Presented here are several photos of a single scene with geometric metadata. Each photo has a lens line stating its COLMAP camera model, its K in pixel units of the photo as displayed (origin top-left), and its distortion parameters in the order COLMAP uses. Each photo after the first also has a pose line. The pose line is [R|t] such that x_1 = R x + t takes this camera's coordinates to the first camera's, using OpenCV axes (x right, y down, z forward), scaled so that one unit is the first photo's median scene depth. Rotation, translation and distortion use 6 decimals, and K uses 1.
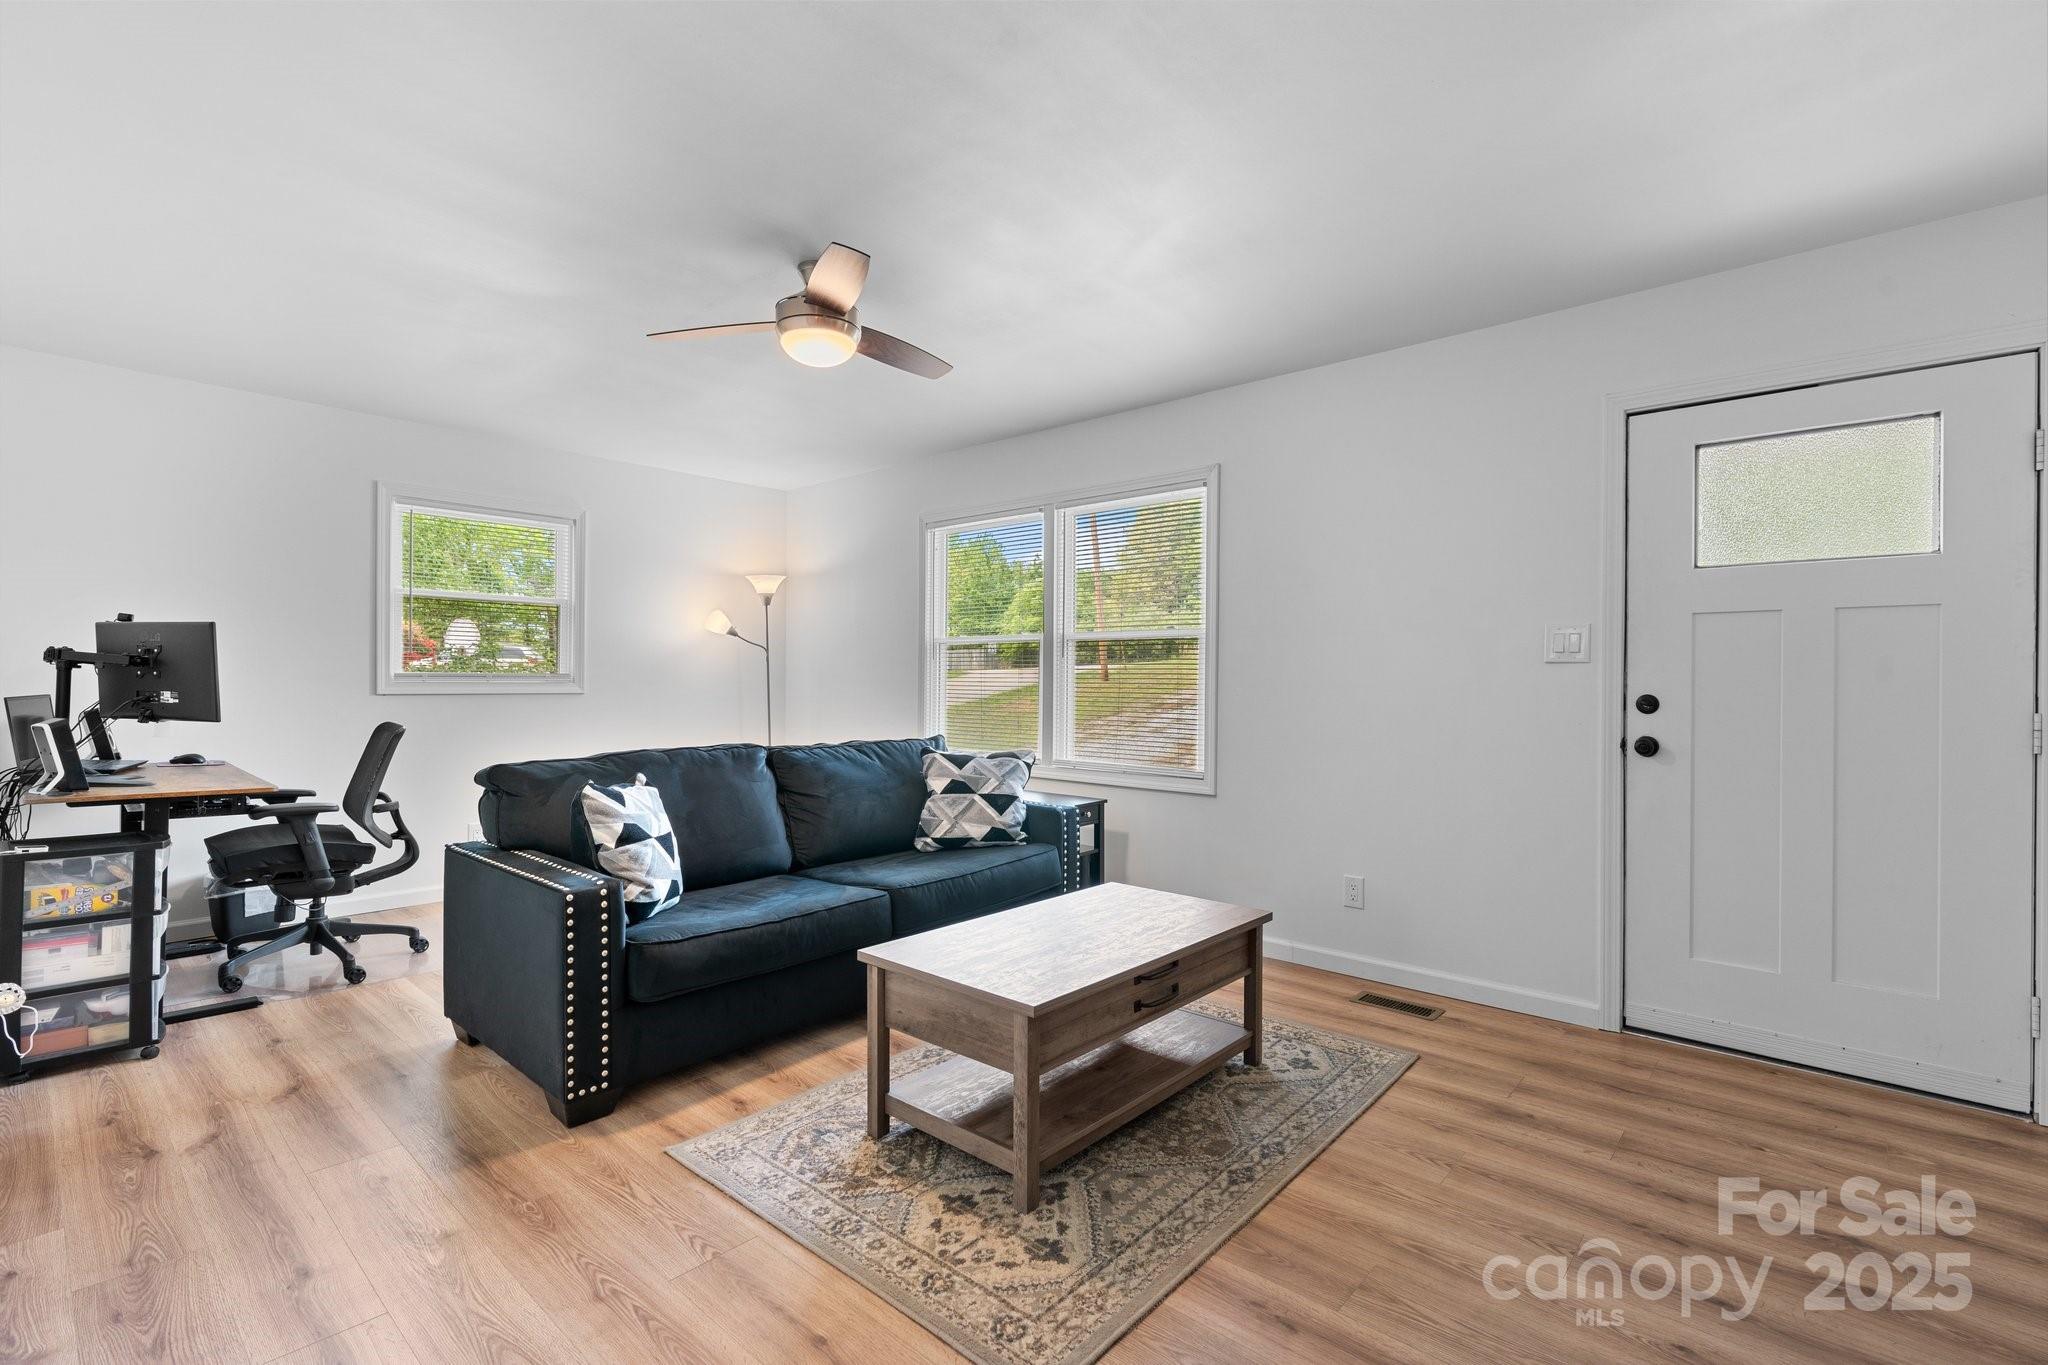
lens RADIAL K [[919.9, 0, 1015.6], [0, 919.9, 684.6], [0, 0, 1]] dist [-0.001491, -0.000110]
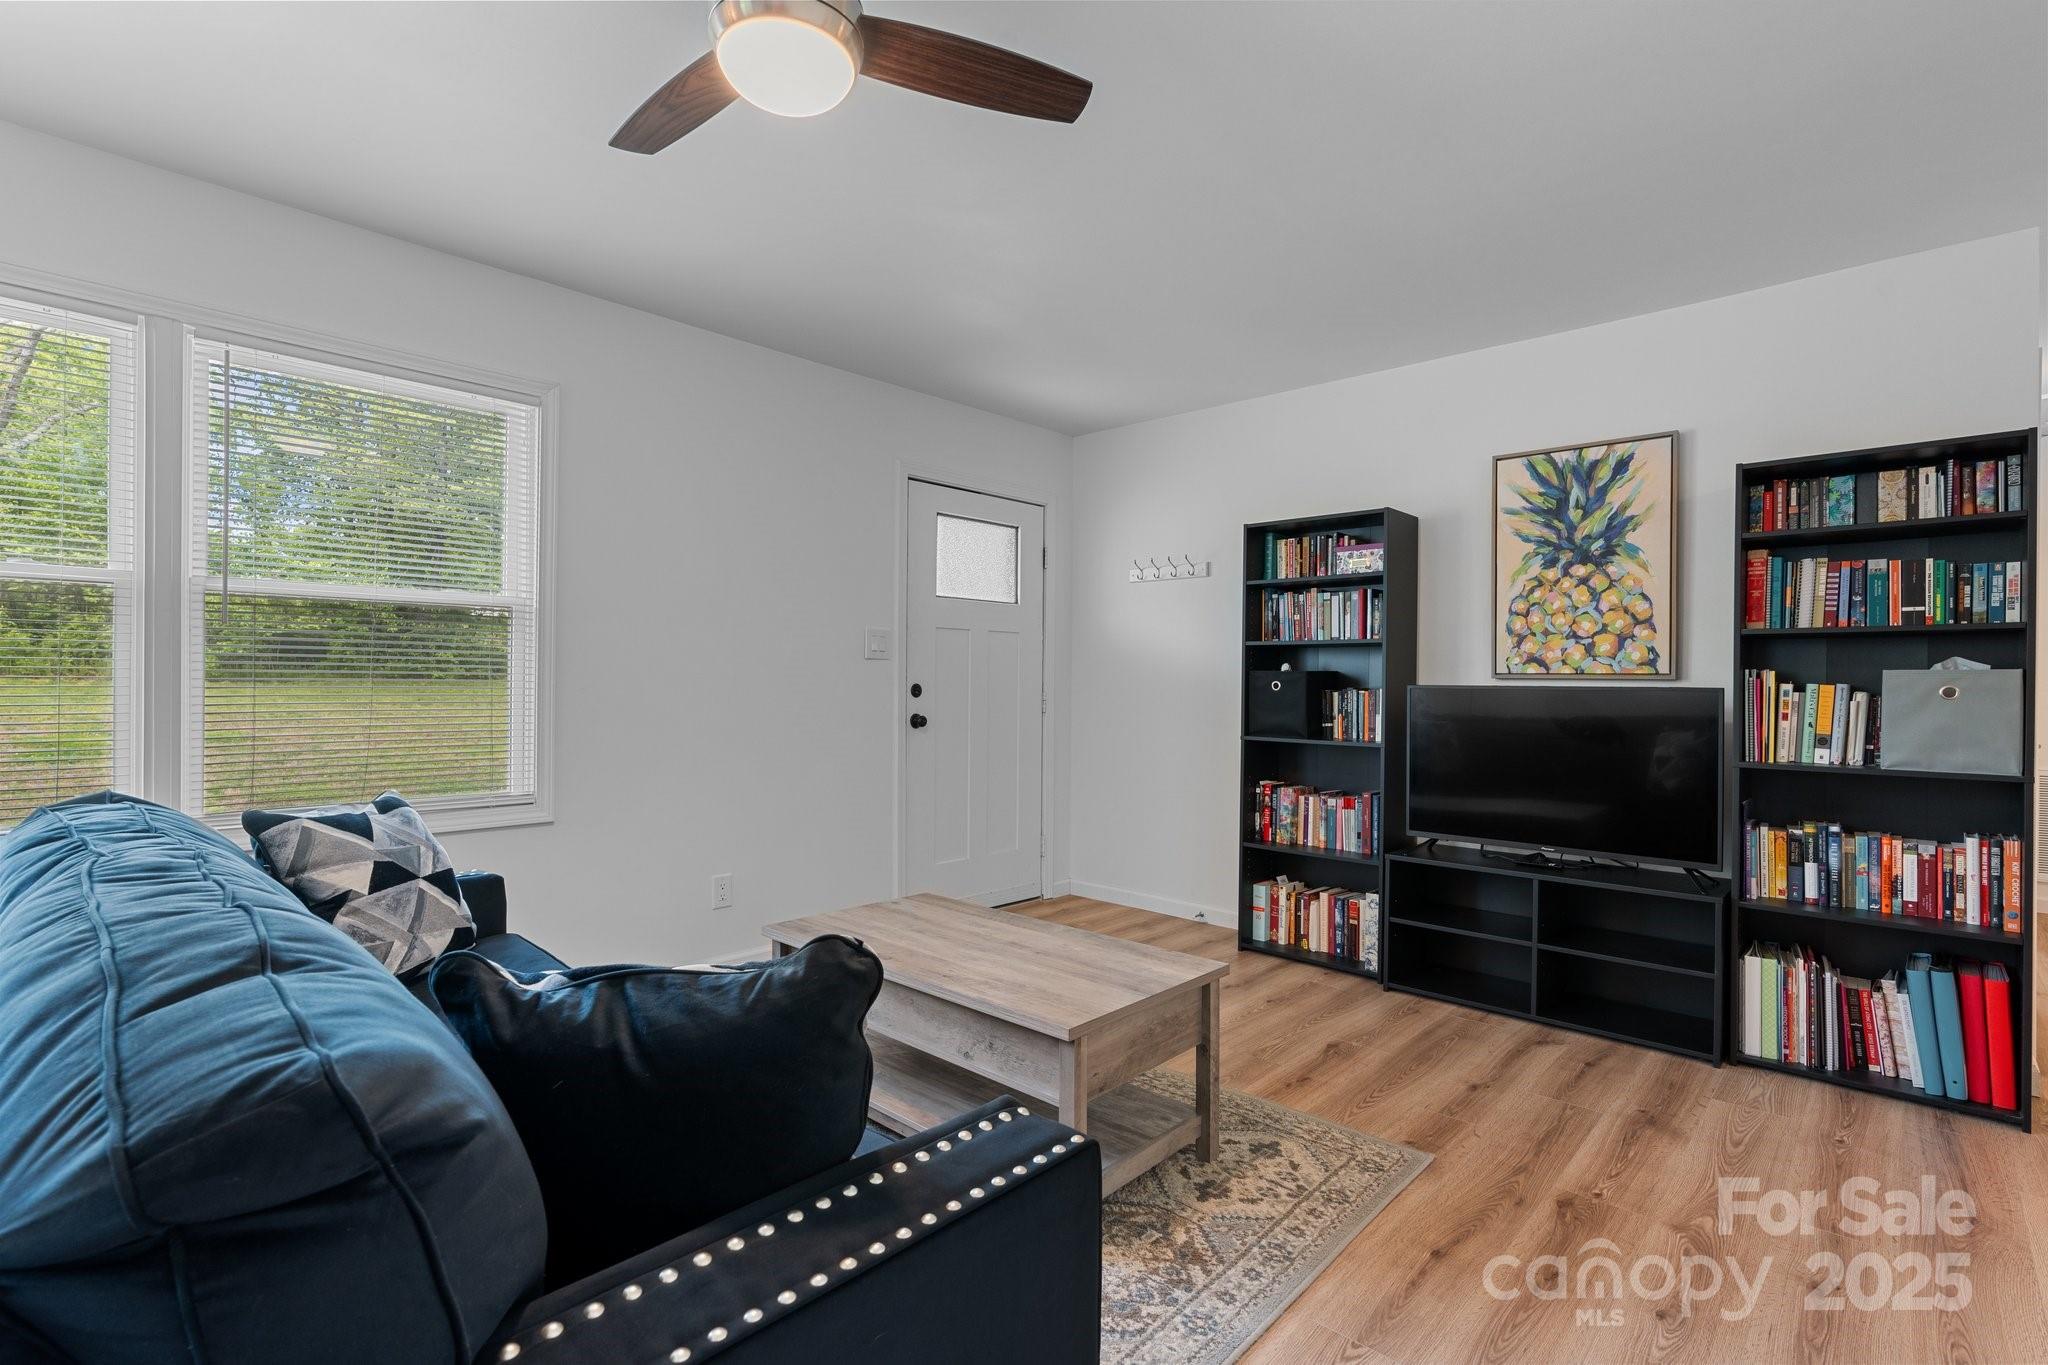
lens RADIAL K [[969.1, 0, 1016.9], [0, 969.1, 682.4], [0, 0, 1]] dist [-0.003742, -0.000240]
pose [[0.011648, -0.007172, 0.999906, -1.064312], [-0.004482, 0.999964, 0.007224, -0.003096], [-0.999922, -0.004565, 0.011616, 1.134720]]
